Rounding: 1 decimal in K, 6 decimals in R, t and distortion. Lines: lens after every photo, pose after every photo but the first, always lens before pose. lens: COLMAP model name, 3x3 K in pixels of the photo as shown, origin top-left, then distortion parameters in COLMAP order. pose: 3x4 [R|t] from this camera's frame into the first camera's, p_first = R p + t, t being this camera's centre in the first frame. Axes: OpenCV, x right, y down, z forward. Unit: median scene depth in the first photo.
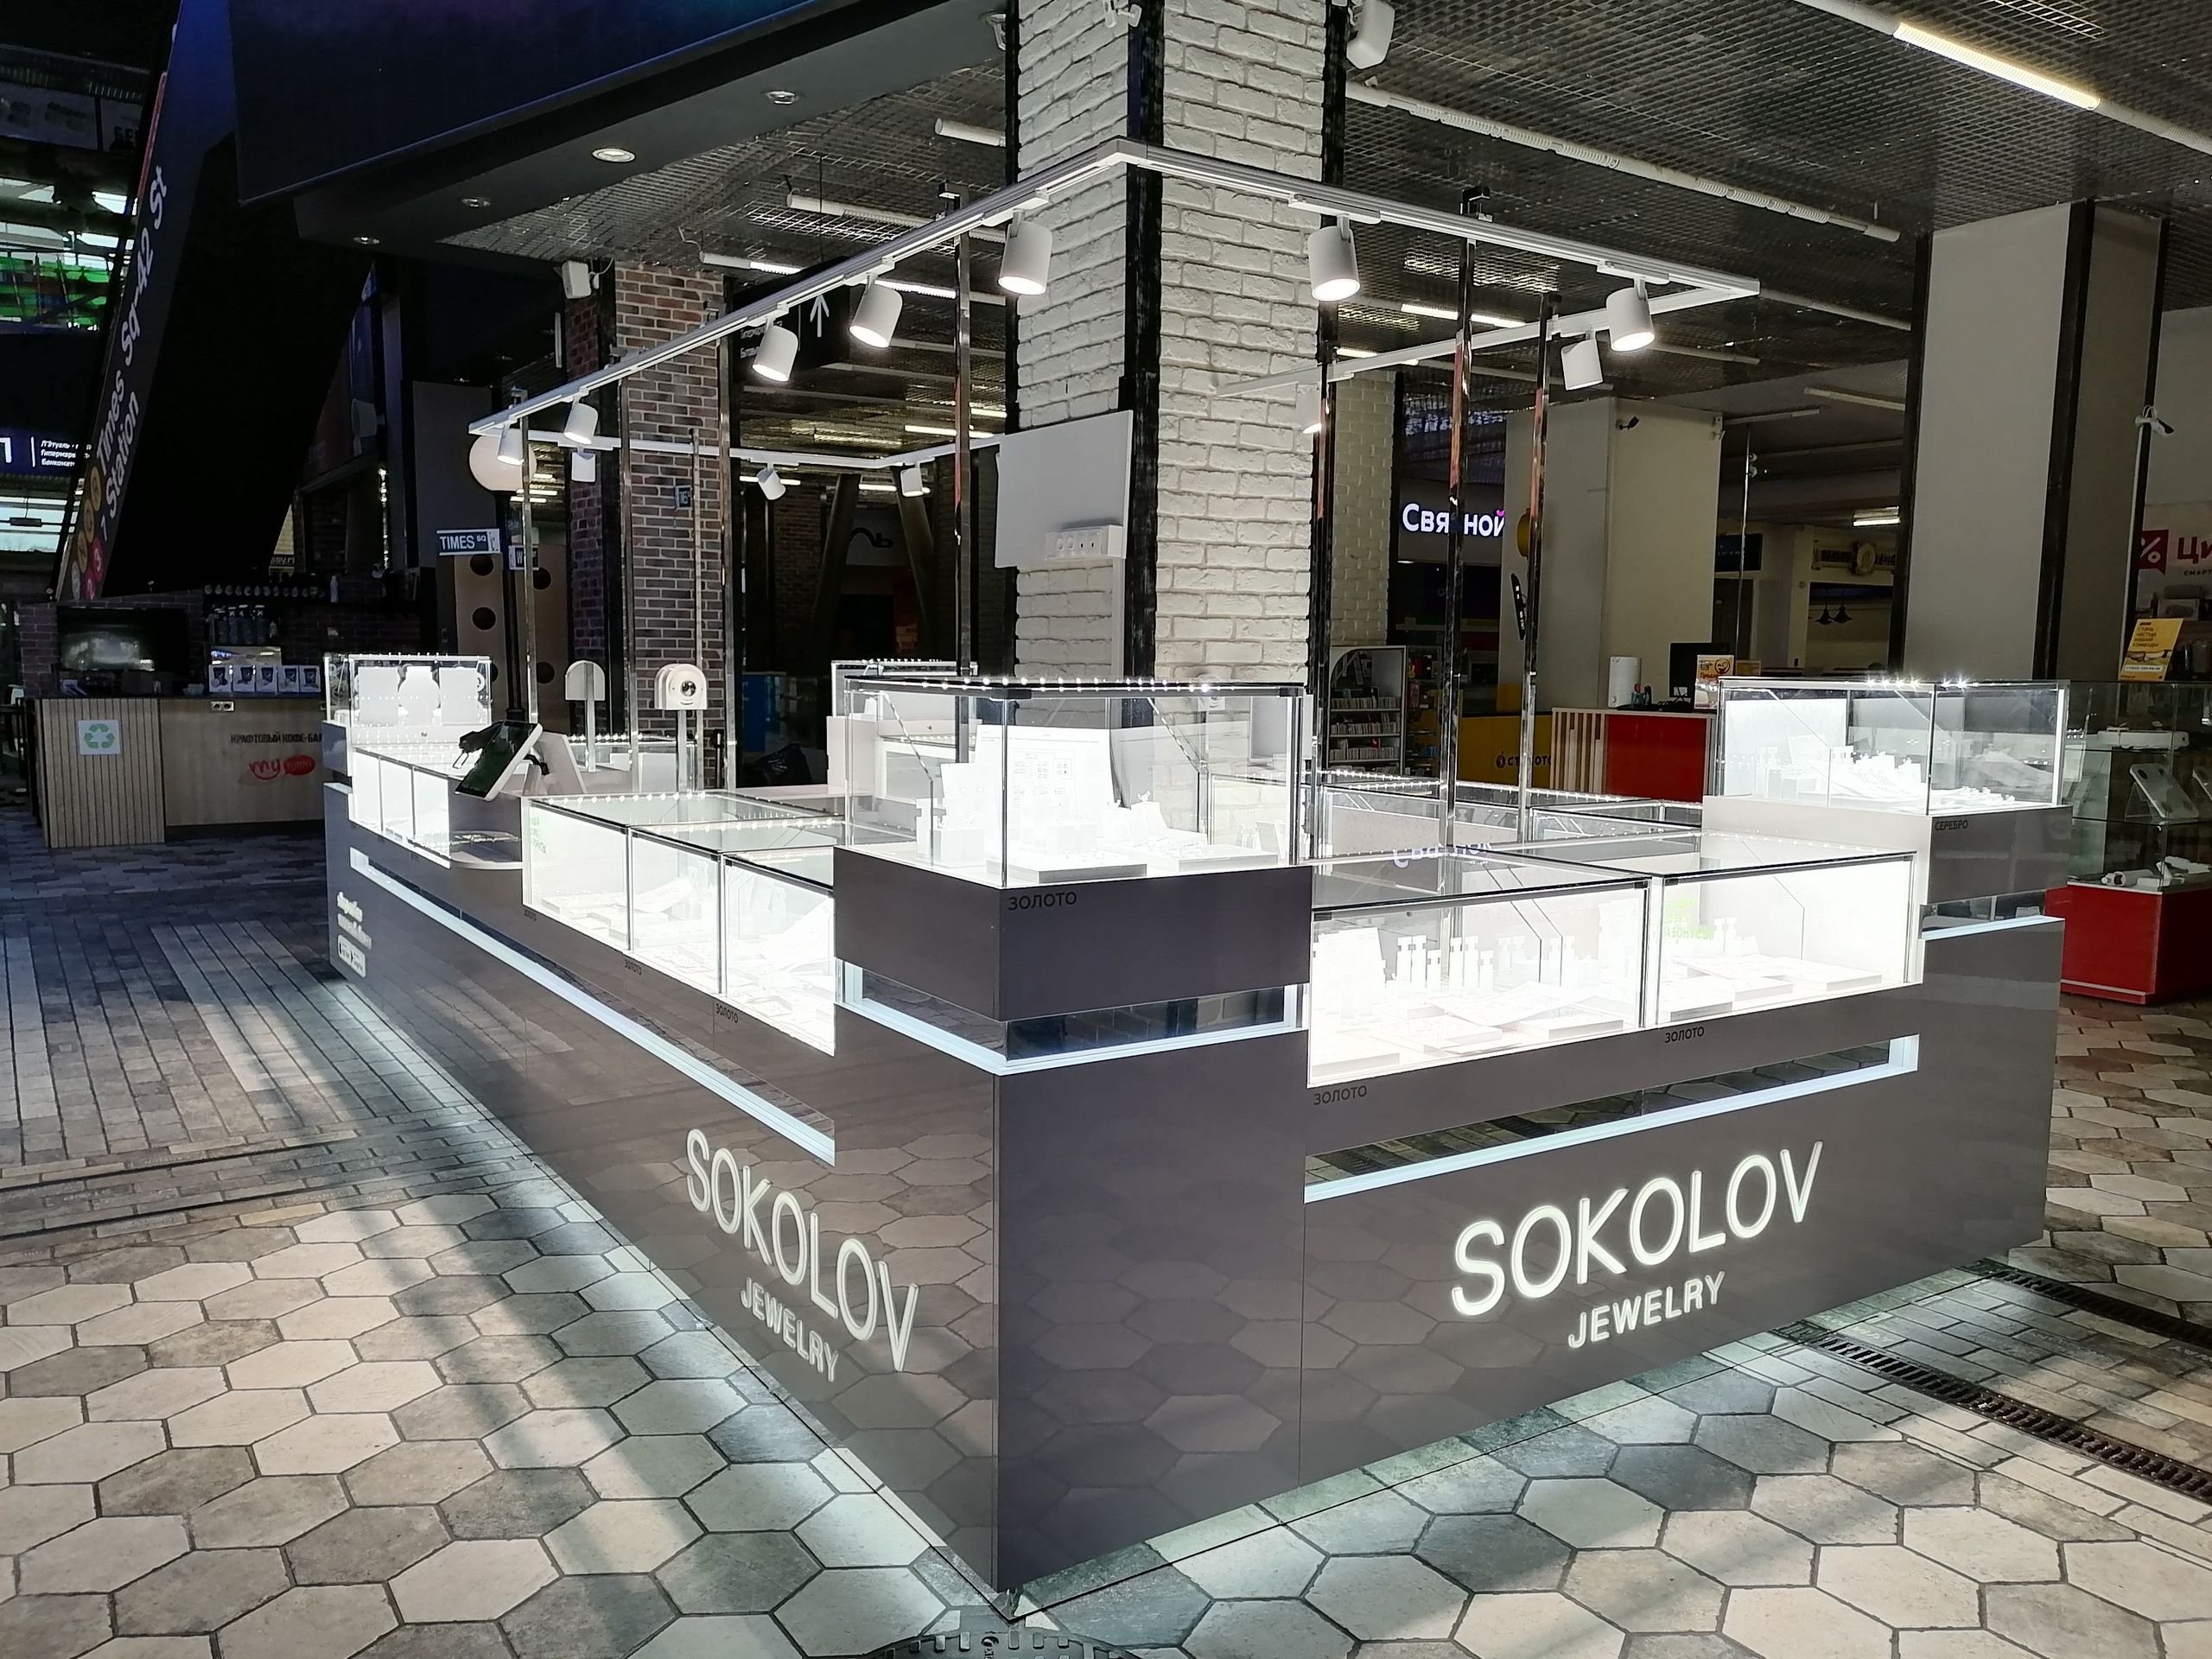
lens RADIAL K [[1661.2, 0, 1097.3], [0, 1661.2, 834.3], [0, 0, 1]] dist [0.040312, -0.027012]
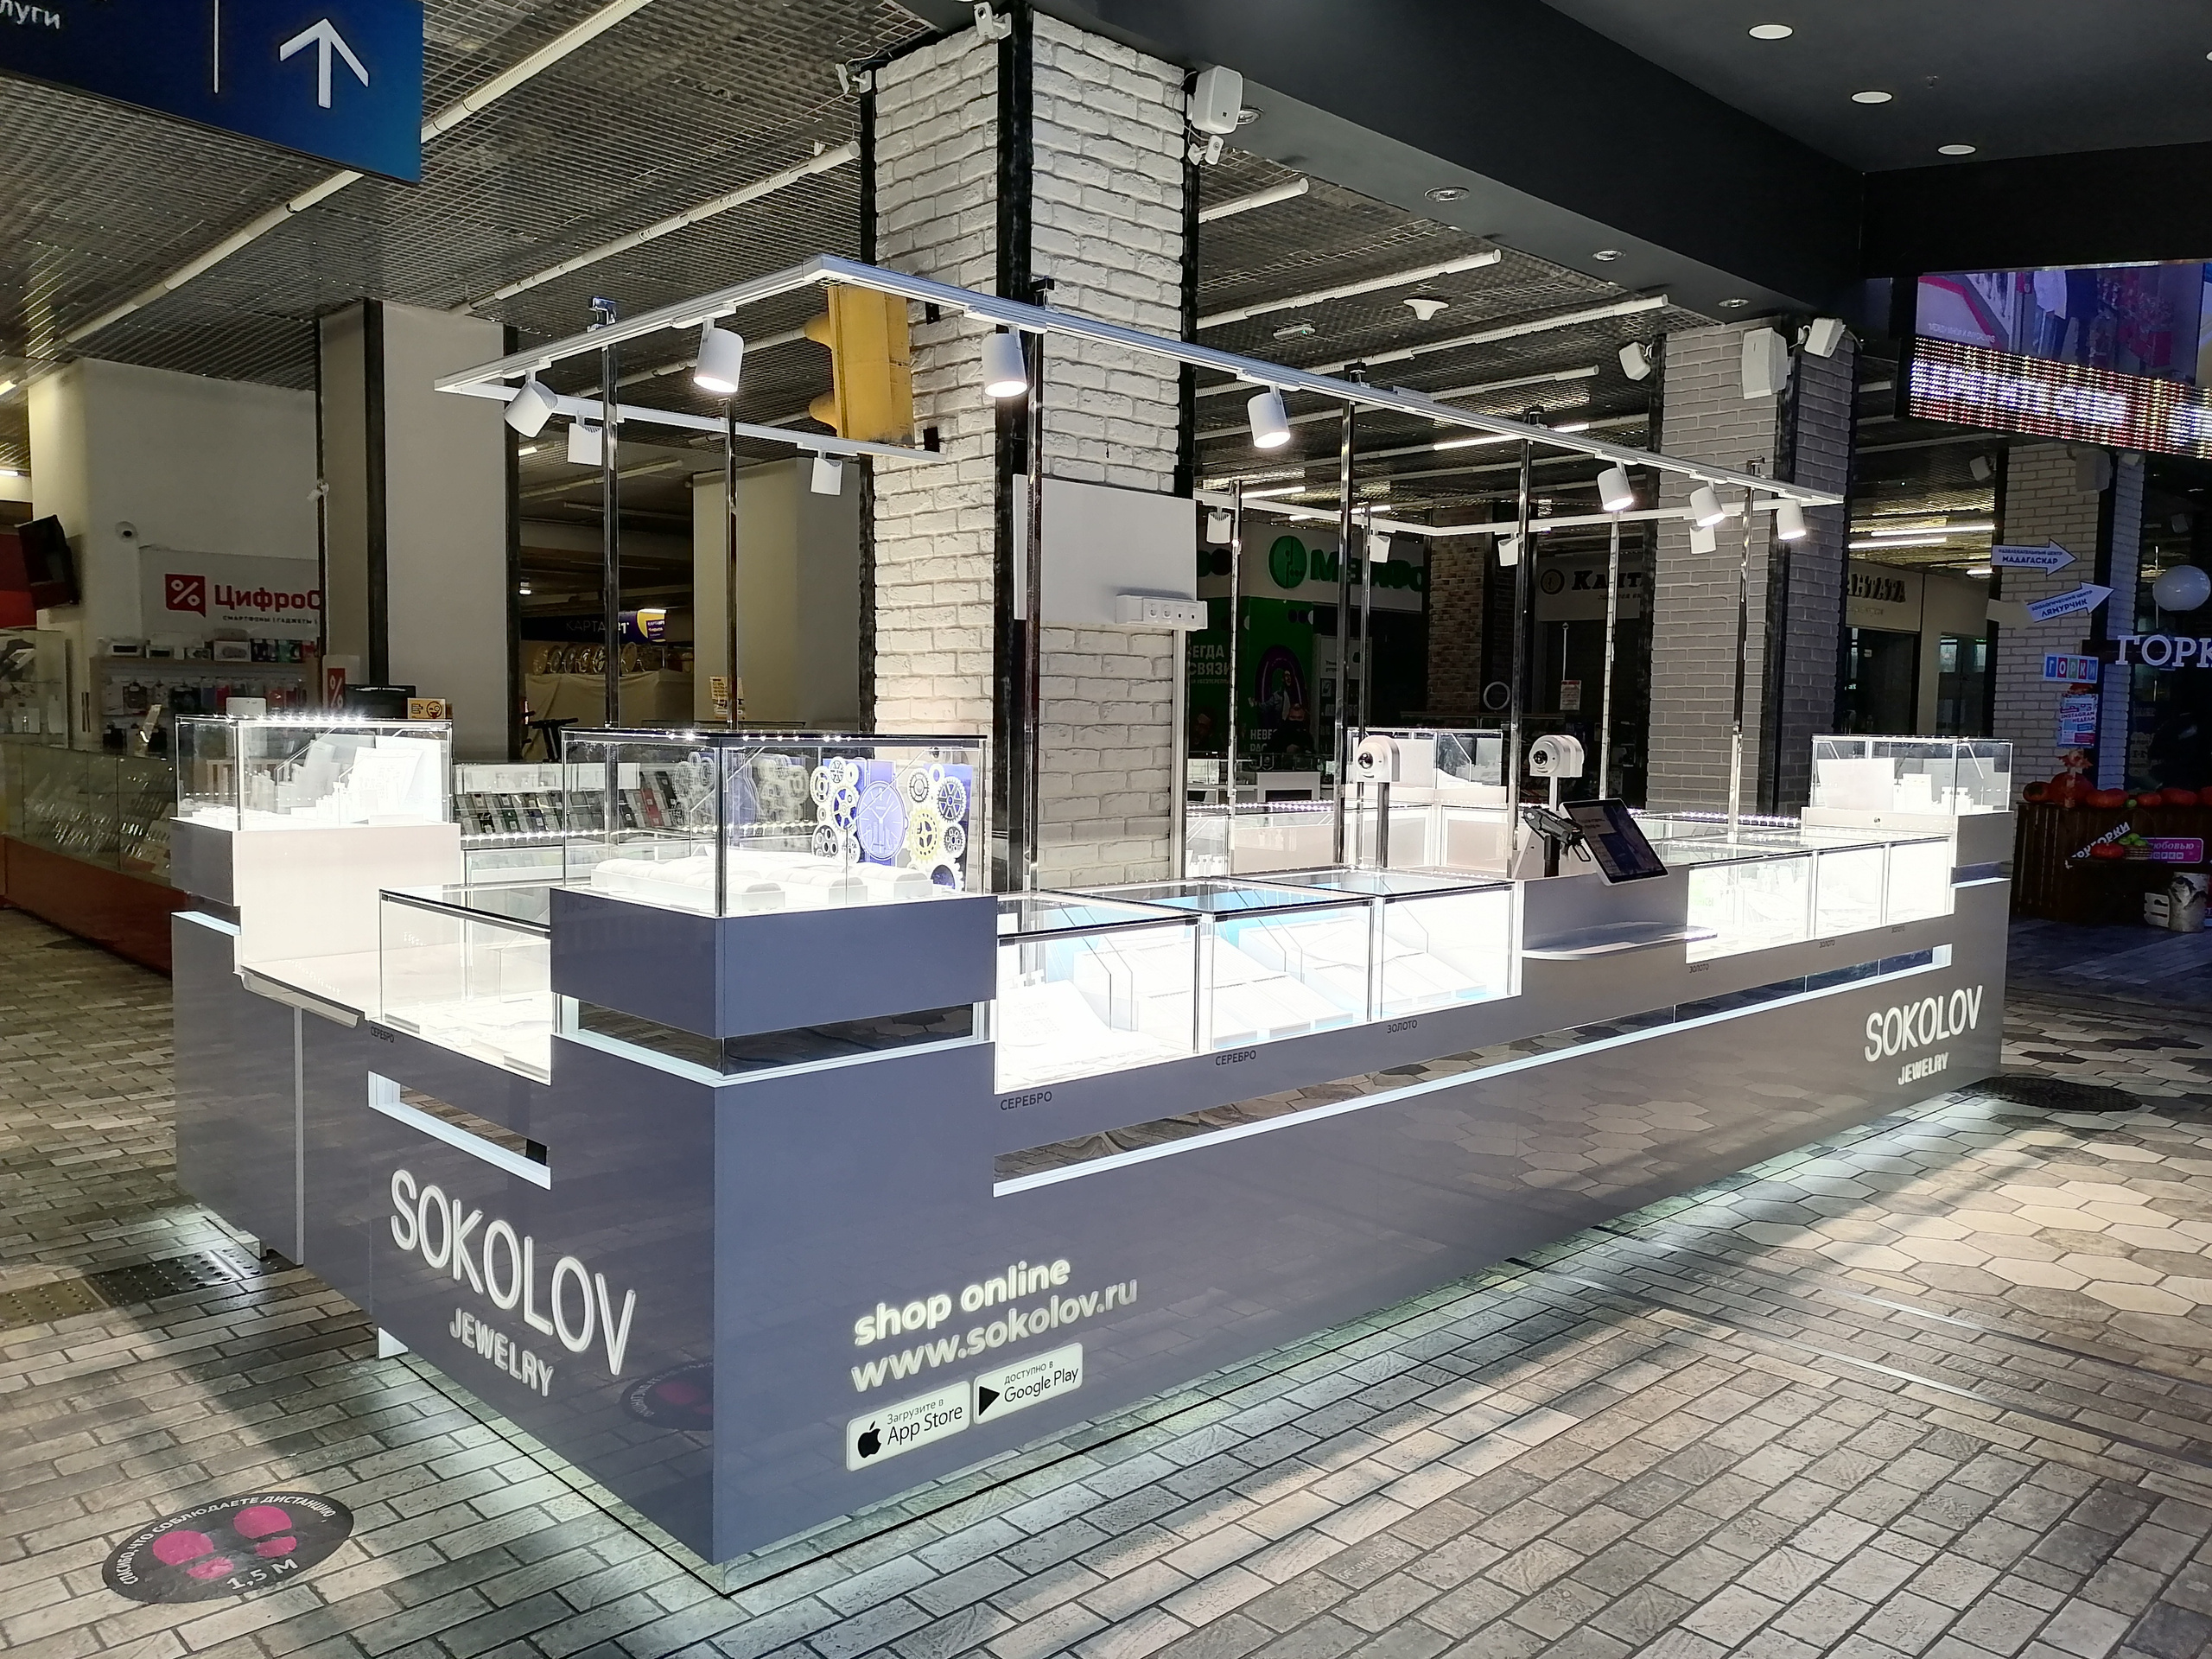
lens RADIAL K [[1661.2, 0, 1100.9], [0, 1661.2, 835.0], [0, 0, 1]] dist [0.040312, -0.027012]
pose [[-0.177426, -0.084867, 0.980468, -1.104196], [0.088381, 0.990875, 0.101762, -0.152147], [-0.980158, 0.104710, -0.168306, 1.289580]]
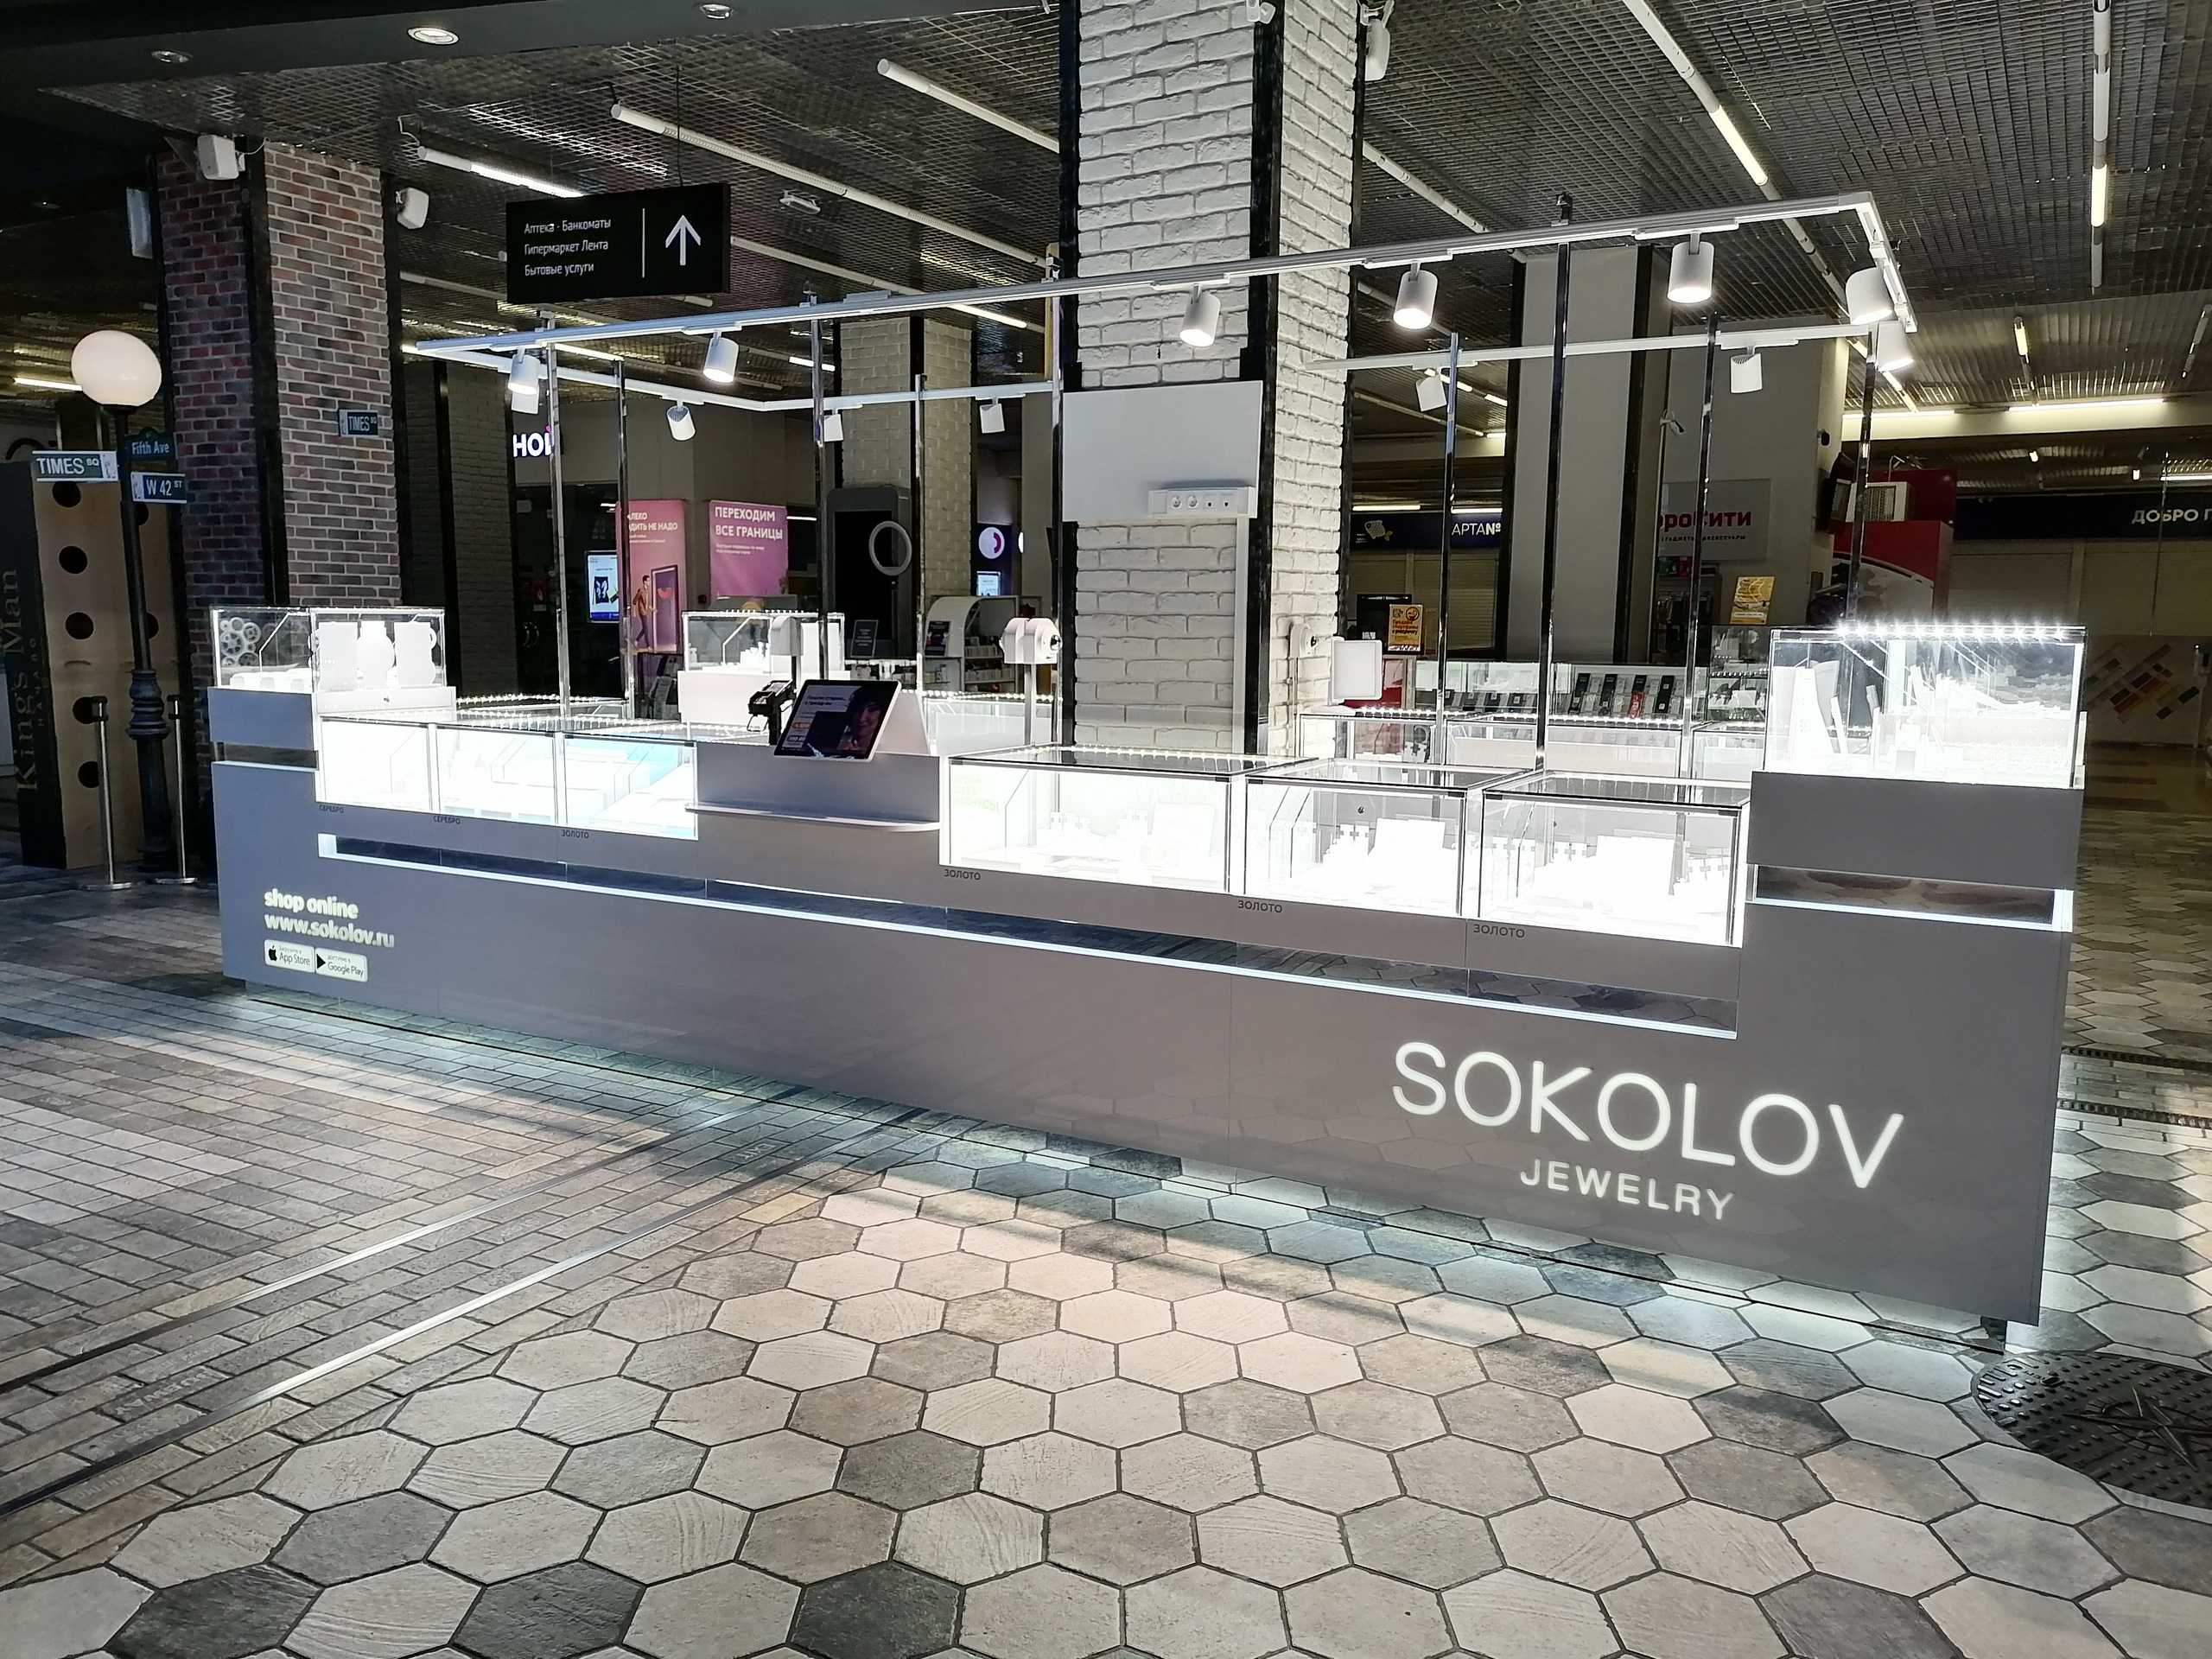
lens RADIAL K [[1661.2, 0, 1101.7], [0, 1661.2, 836.0], [0, 0, 1]] dist [0.040312, -0.027012]
pose [[0.894305, -0.063447, 0.442938, -0.580044], [0.048908, 0.997826, 0.044182, -0.011505], [-0.444778, -0.017849, 0.895463, 0.068902]]
